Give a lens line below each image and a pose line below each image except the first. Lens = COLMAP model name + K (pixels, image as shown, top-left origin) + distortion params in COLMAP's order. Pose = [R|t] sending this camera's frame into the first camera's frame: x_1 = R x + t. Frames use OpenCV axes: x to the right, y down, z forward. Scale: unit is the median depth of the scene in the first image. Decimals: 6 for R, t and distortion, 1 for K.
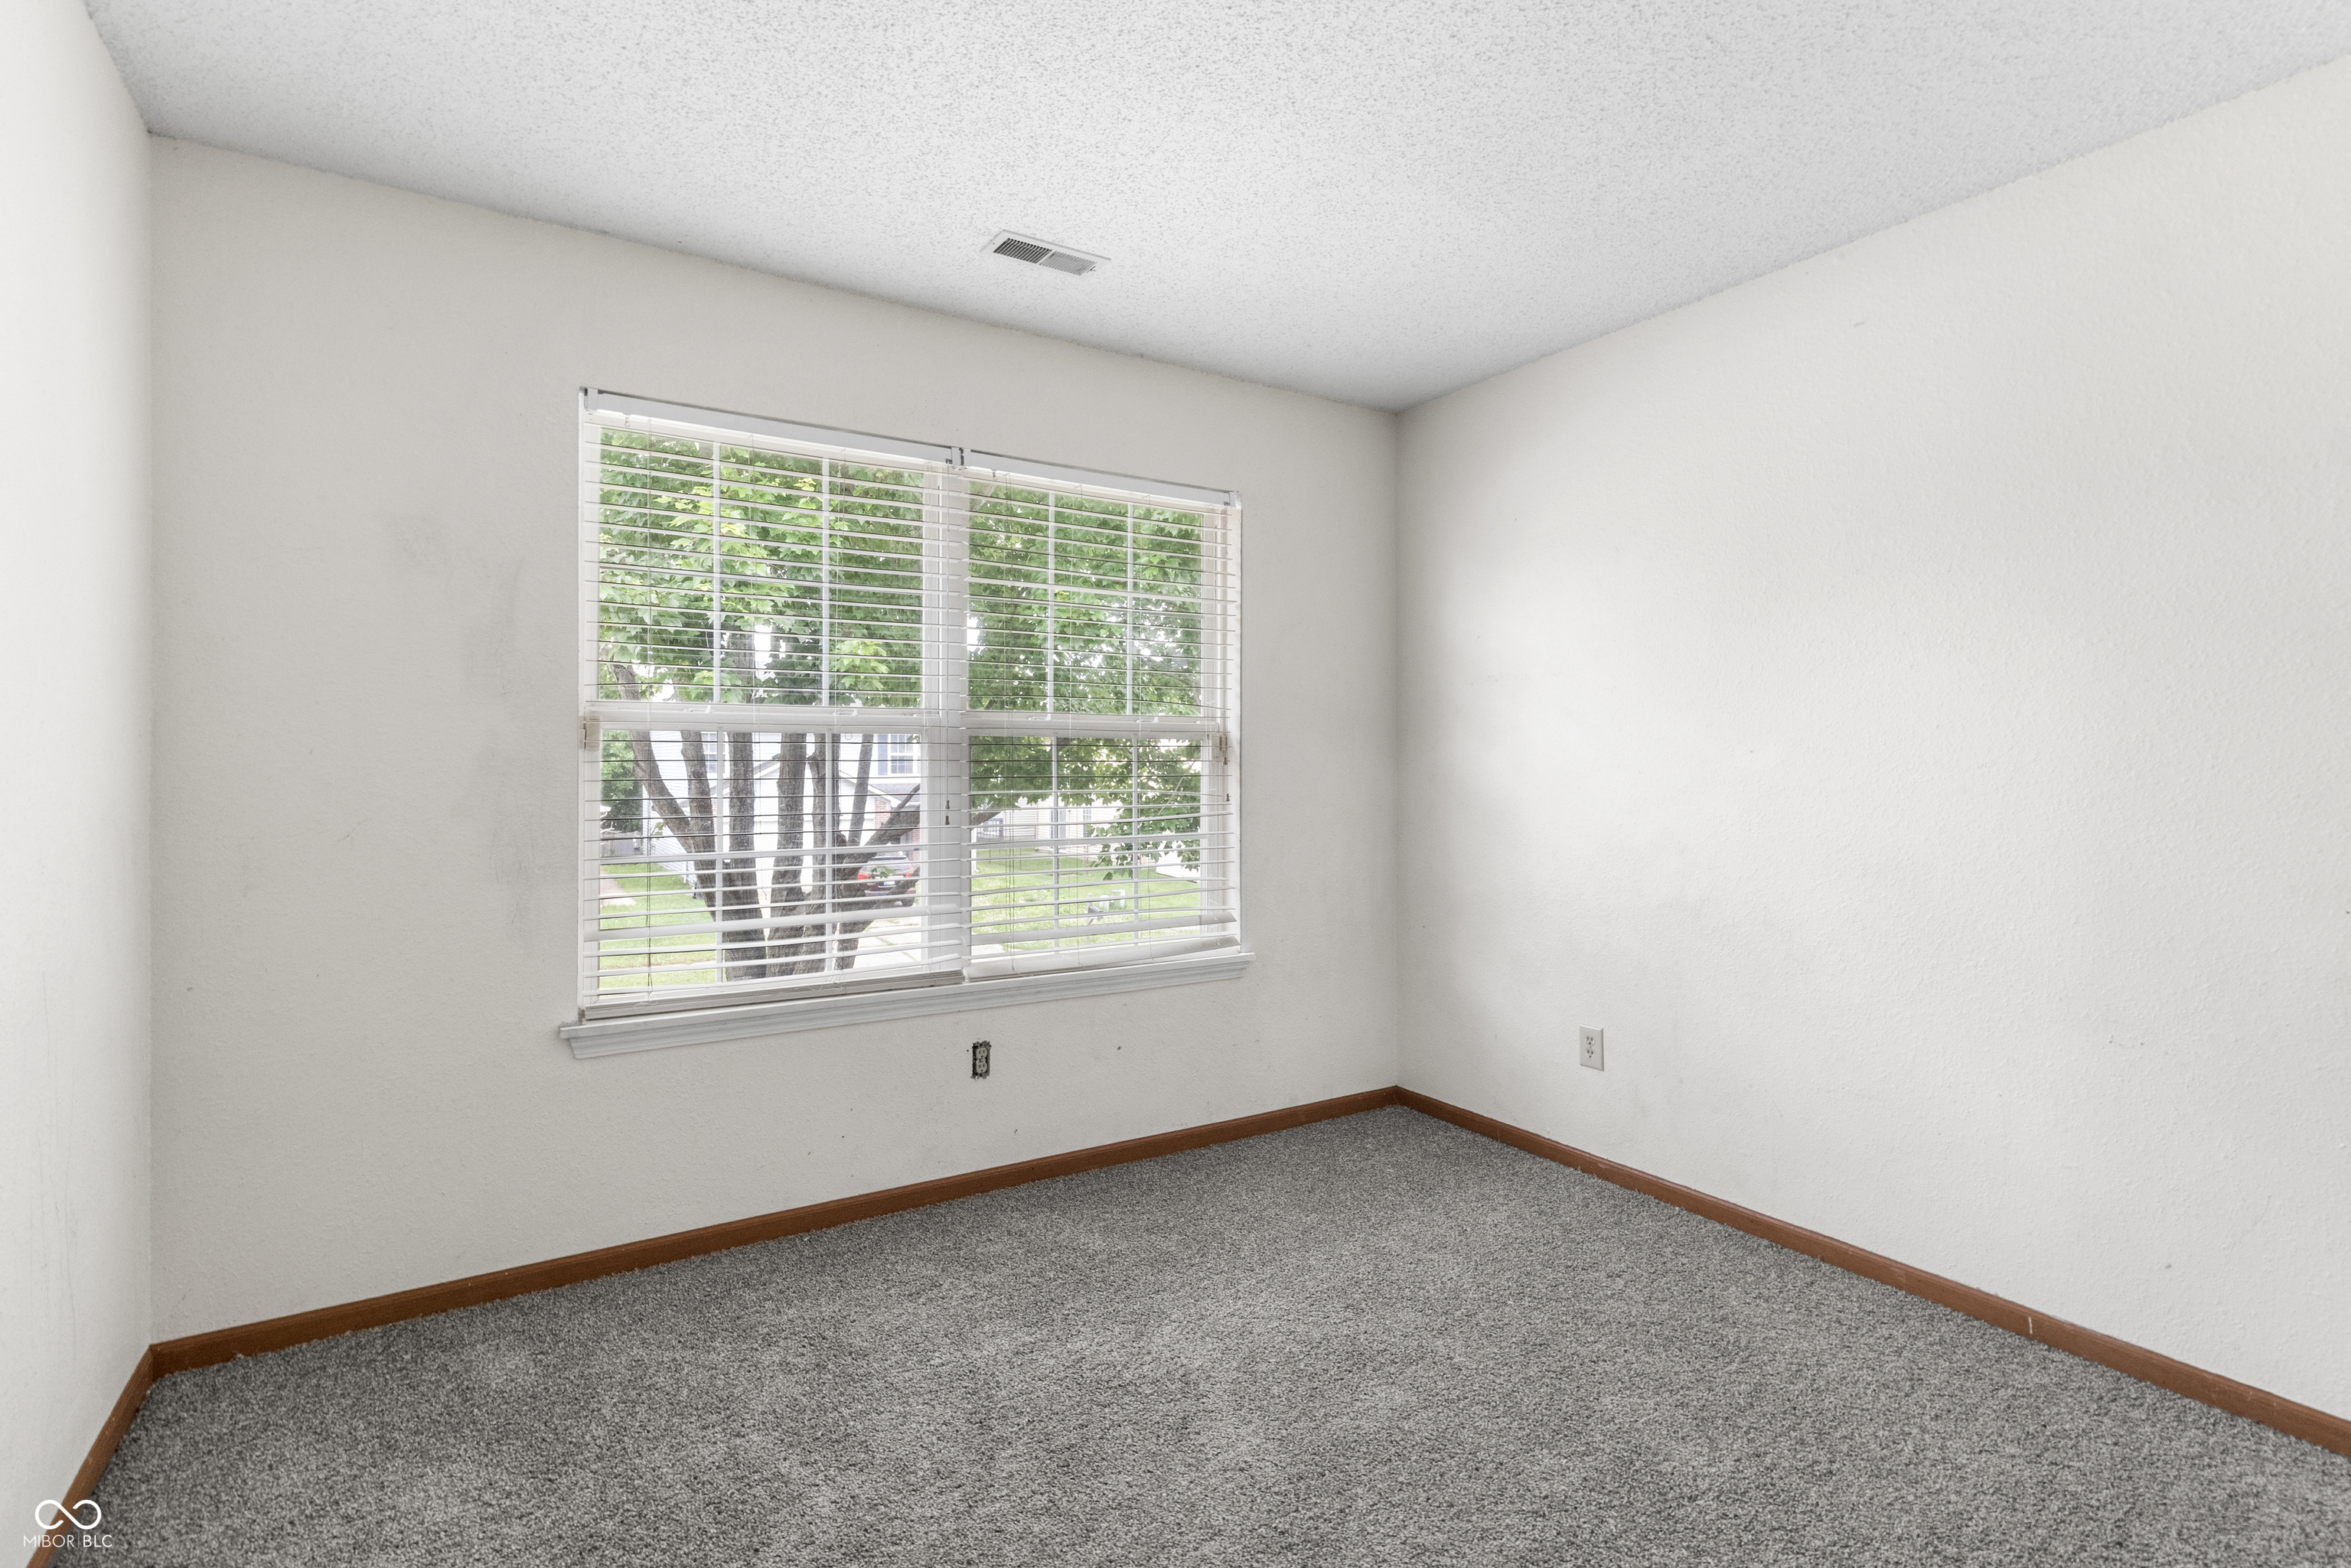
lens RADIAL K [[1093.6, 0, 1160.0], [0, 1093.6, 770.6], [0, 0, 1]] dist [0.006219, 0.000334]
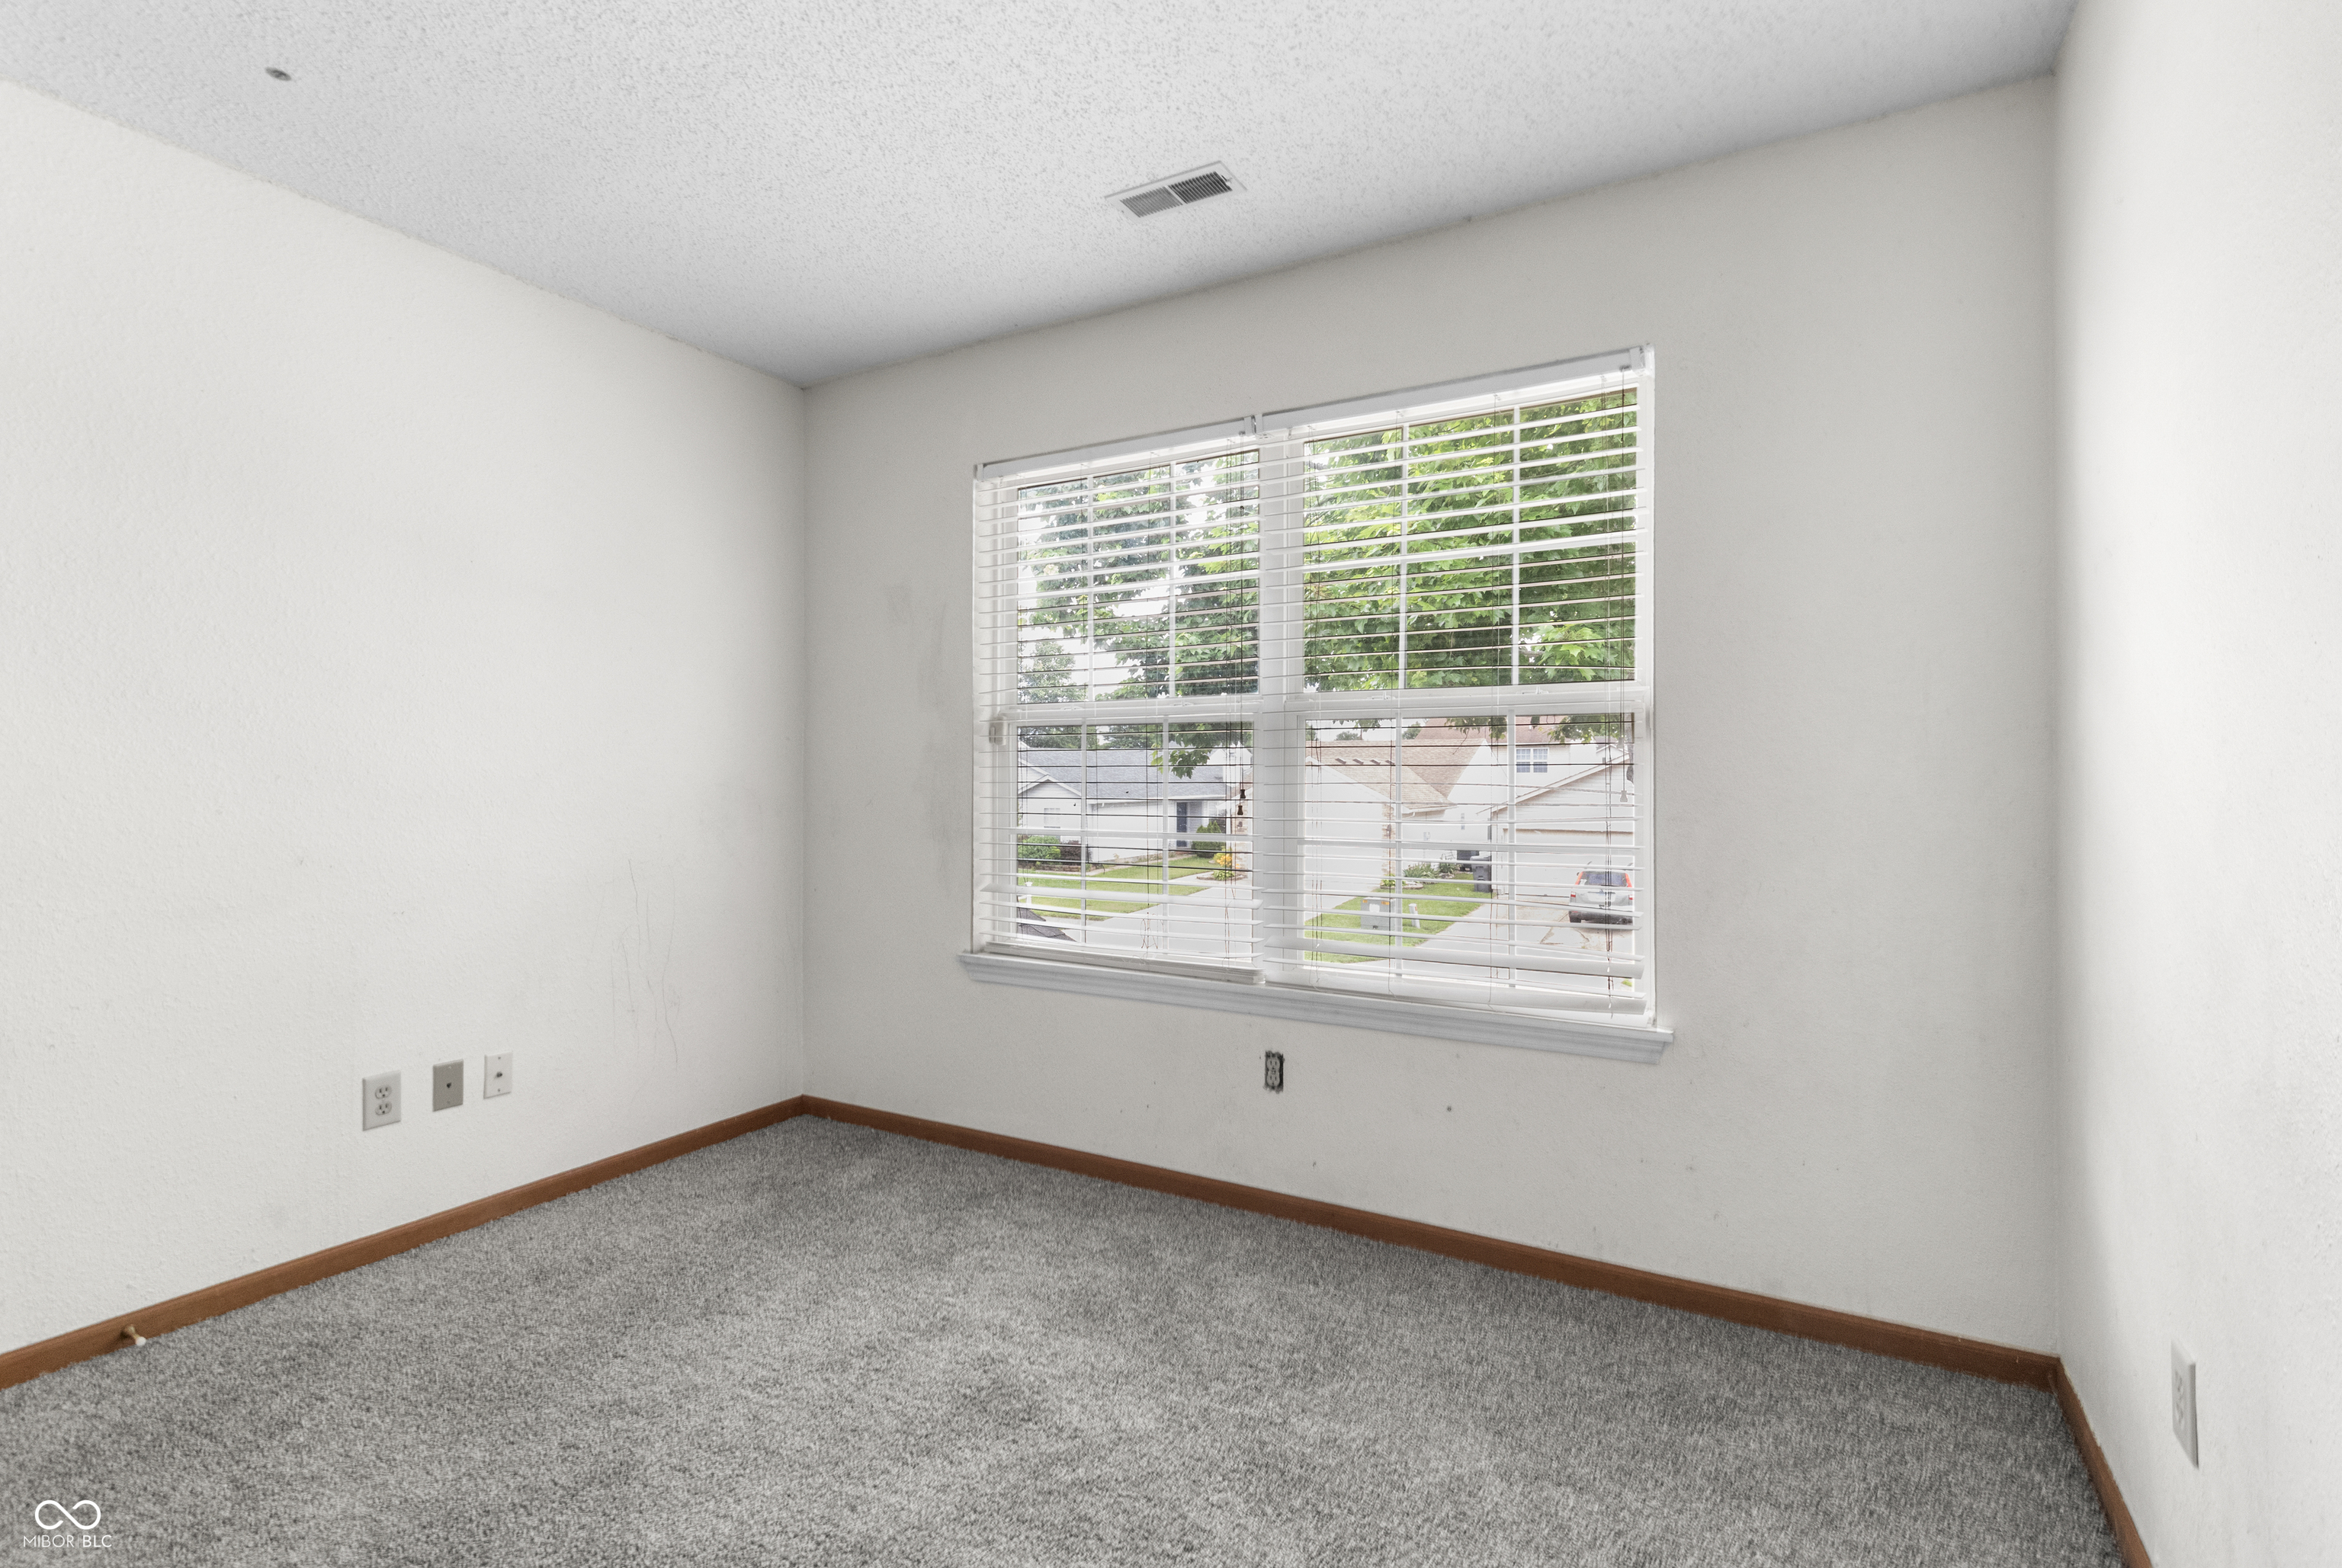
lens RADIAL K [[1089.3, 0, 1160.8], [0, 1089.3, 784.5], [0, 0, 1]] dist [0.006219, 0.000334]
pose [[0.485796, 0.009490, -0.874021, 0.605188], [-0.006160, 0.999953, 0.007433, 0.015580], [0.874051, 0.001773, 0.485831, 0.477803]]
